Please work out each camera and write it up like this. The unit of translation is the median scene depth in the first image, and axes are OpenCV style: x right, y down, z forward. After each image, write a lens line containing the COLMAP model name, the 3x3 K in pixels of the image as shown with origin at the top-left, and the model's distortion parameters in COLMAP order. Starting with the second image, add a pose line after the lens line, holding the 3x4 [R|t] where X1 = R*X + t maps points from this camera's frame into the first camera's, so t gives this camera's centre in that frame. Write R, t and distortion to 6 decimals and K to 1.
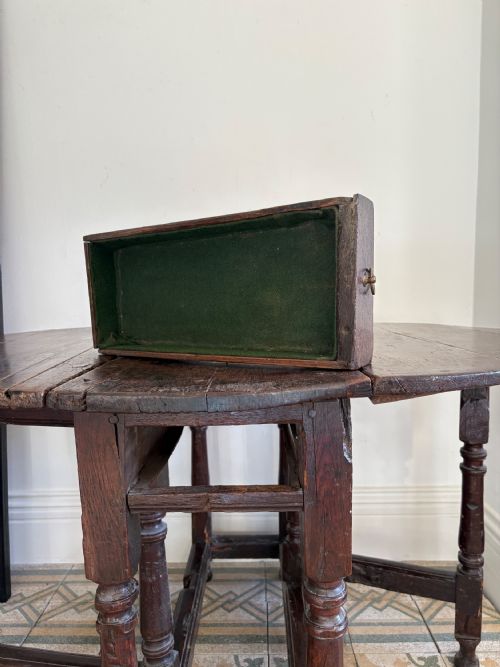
lens RADIAL K [[501.3, 0, 248.7], [0, 501.3, 327.0], [0, 0, 1]] dist [0.061197, -0.072541]
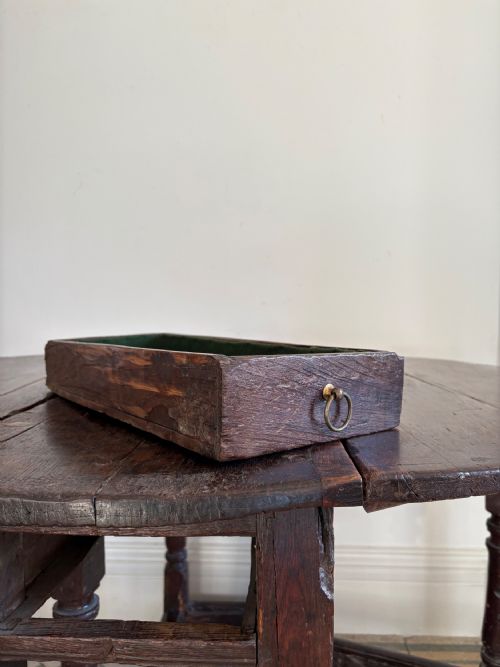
lens RADIAL K [[501.3, 0, 251.5], [0, 501.3, 325.3], [0, 0, 1]] dist [0.061197, -0.072541]
pose [[0.999601, 0.021398, -0.018451, 0.050432], [-0.022149, 0.998894, -0.041473, -0.024292], [0.017544, 0.041866, 0.998969, 0.161856]]
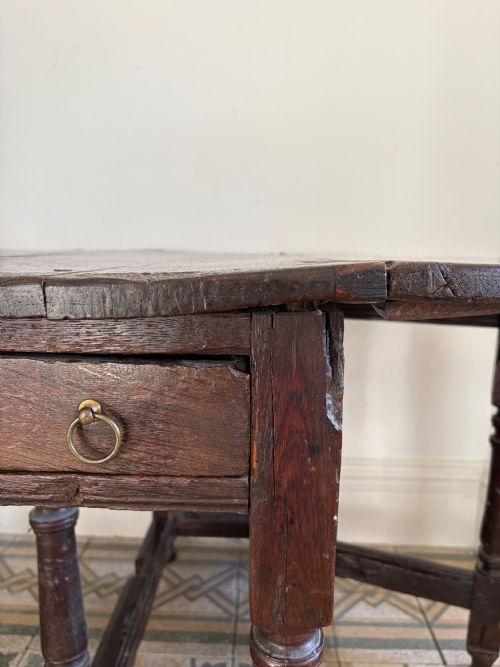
lens RADIAL K [[501.3, 0, 247.5], [0, 501.3, 320.0], [0, 0, 1]] dist [0.061197, -0.072541]
pose [[0.999384, 0.034046, -0.008530, 0.050391], [-0.033509, 0.997824, 0.056780, 0.059765], [0.010445, -0.056459, 0.998350, 0.224812]]
